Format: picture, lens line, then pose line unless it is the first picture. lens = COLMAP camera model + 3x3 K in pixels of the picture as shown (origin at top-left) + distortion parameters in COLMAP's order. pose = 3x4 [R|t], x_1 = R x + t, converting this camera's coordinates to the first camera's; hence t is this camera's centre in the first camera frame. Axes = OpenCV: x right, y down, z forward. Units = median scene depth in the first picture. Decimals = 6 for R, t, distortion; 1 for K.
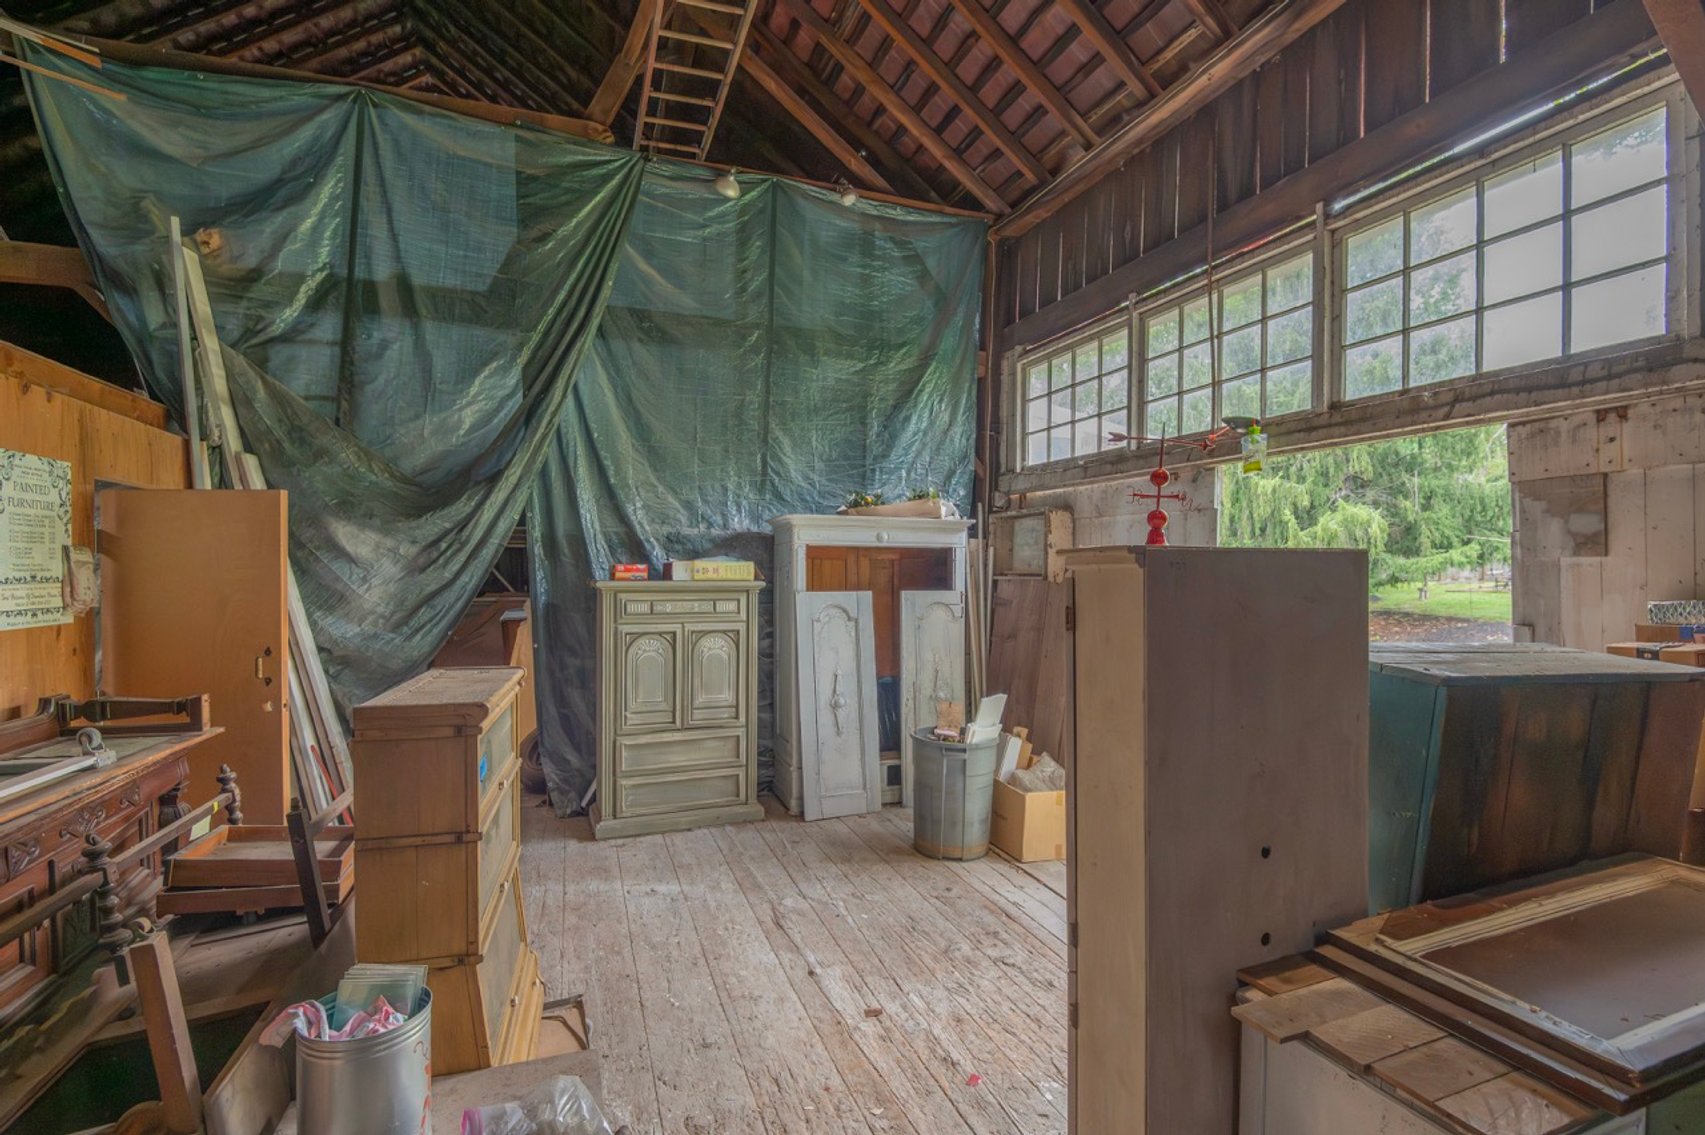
lens RADIAL K [[794.9, 0, 866.7], [0, 794.9, 592.8], [0, 0, 1]] dist [-0.009465, -0.005971]
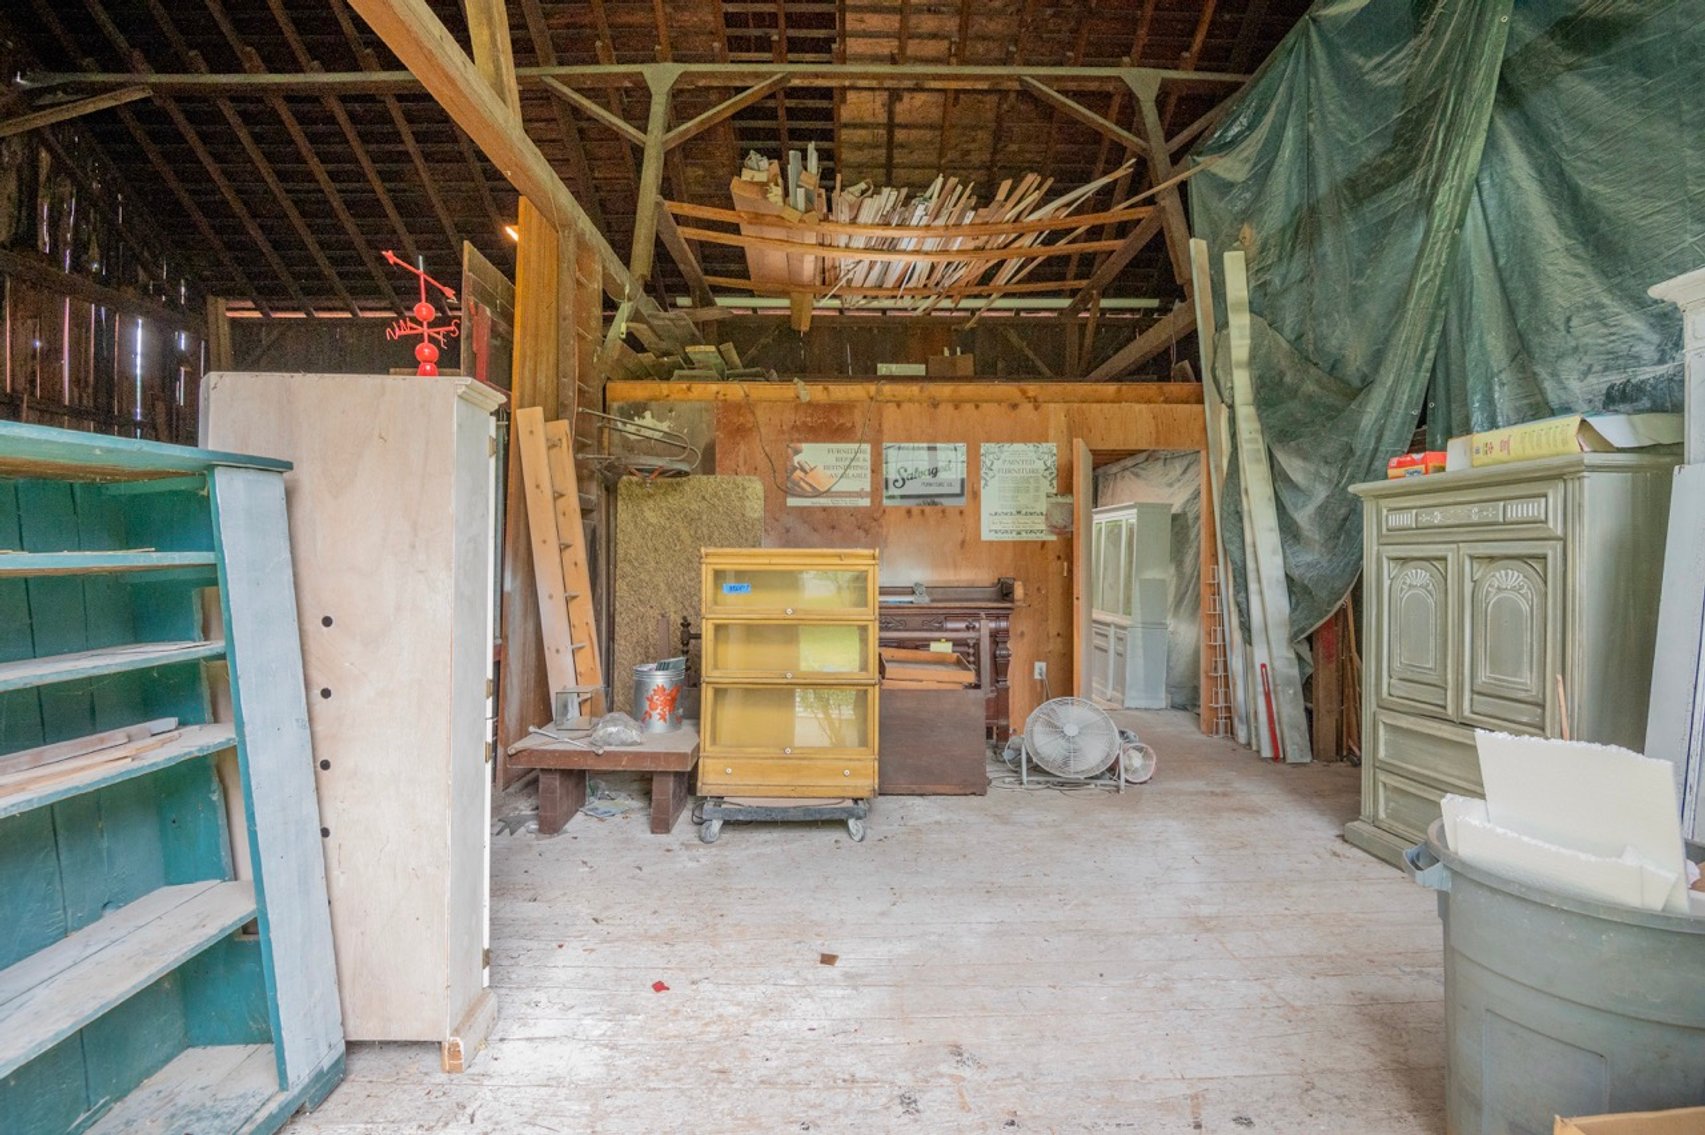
lens RADIAL K [[794.9, 0, 851.4], [0, 794.9, 568.5], [0, 0, 1]] dist [-0.009465, -0.005971]
pose [[-0.347054, -0.002876, -0.937841, 0.575896], [-0.027563, 0.999595, 0.007134, 0.079828], [0.937440, 0.028326, -0.346992, 0.952220]]
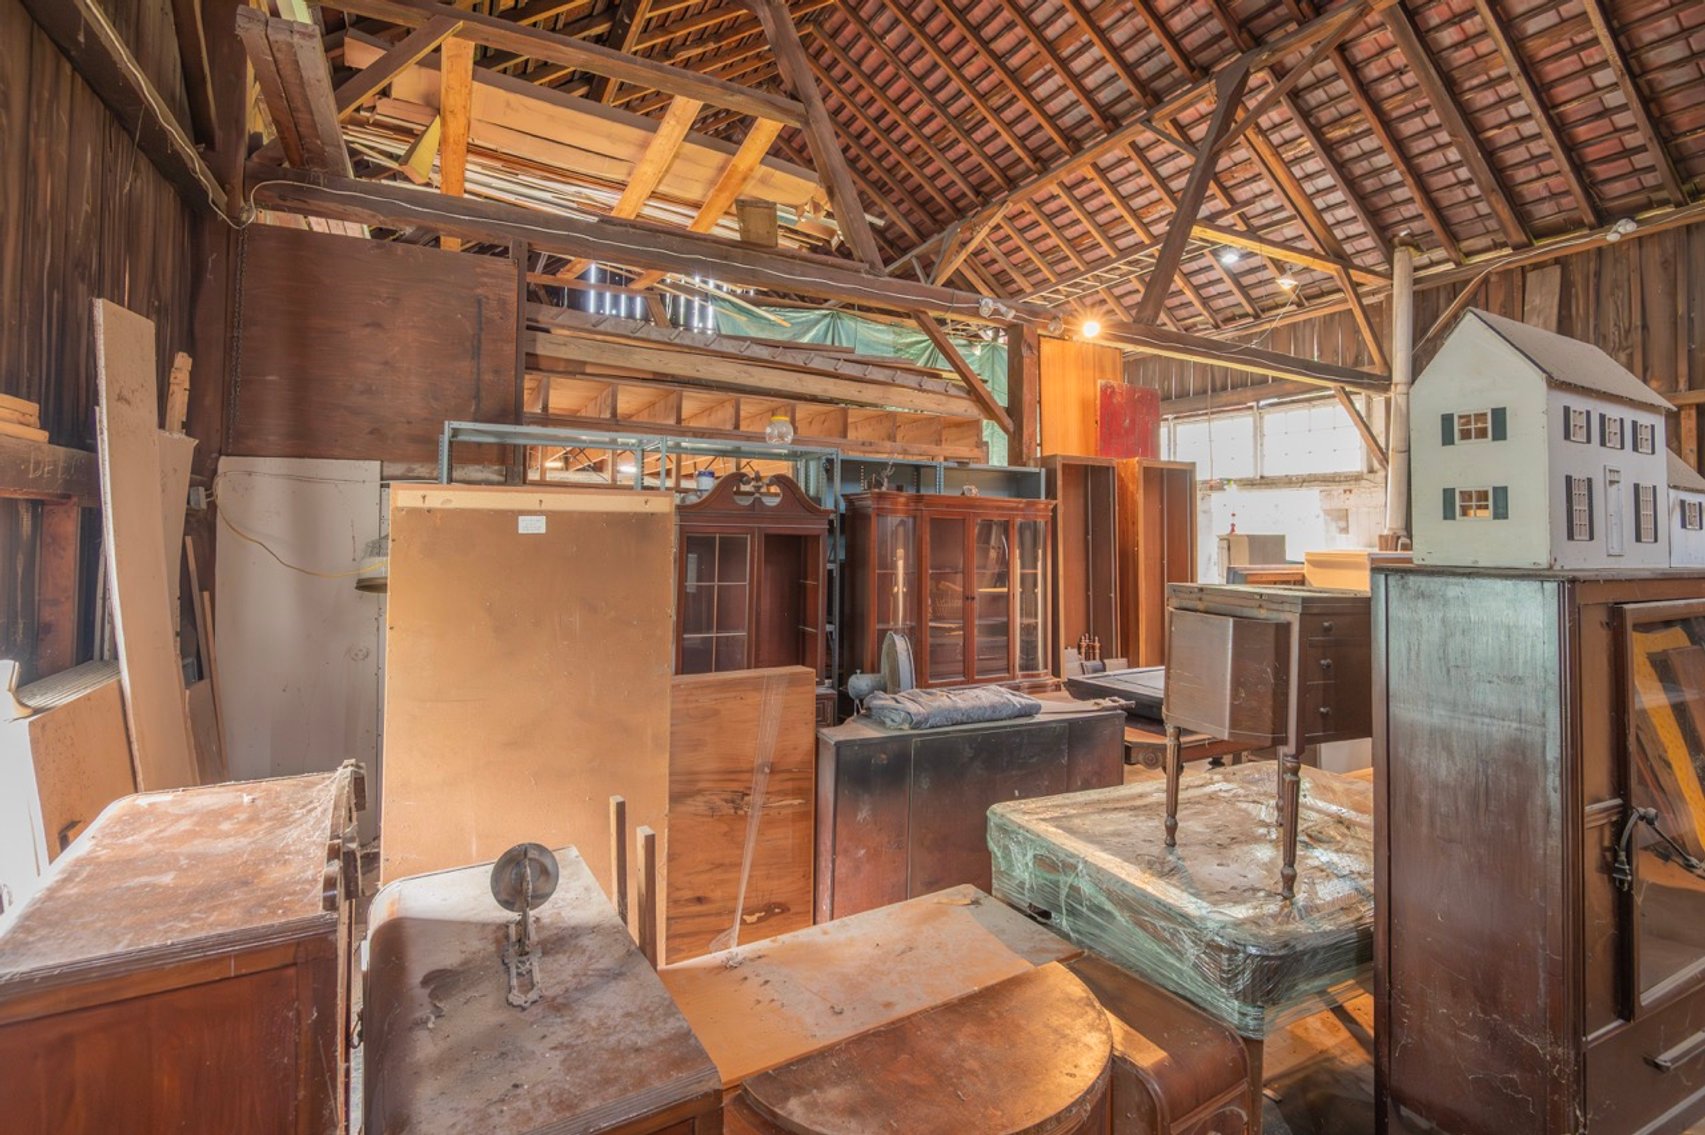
lens RADIAL K [[794.9, 0, 870.1], [0, 794.9, 501.5], [0, 0, 1]] dist [-0.009465, -0.005971]
pose [[0.990816, 0.009615, 0.134878, -0.867123], [-0.001080, 0.998000, -0.063210, 0.015676], [-0.135216, 0.062483, 0.988844, -1.176089]]
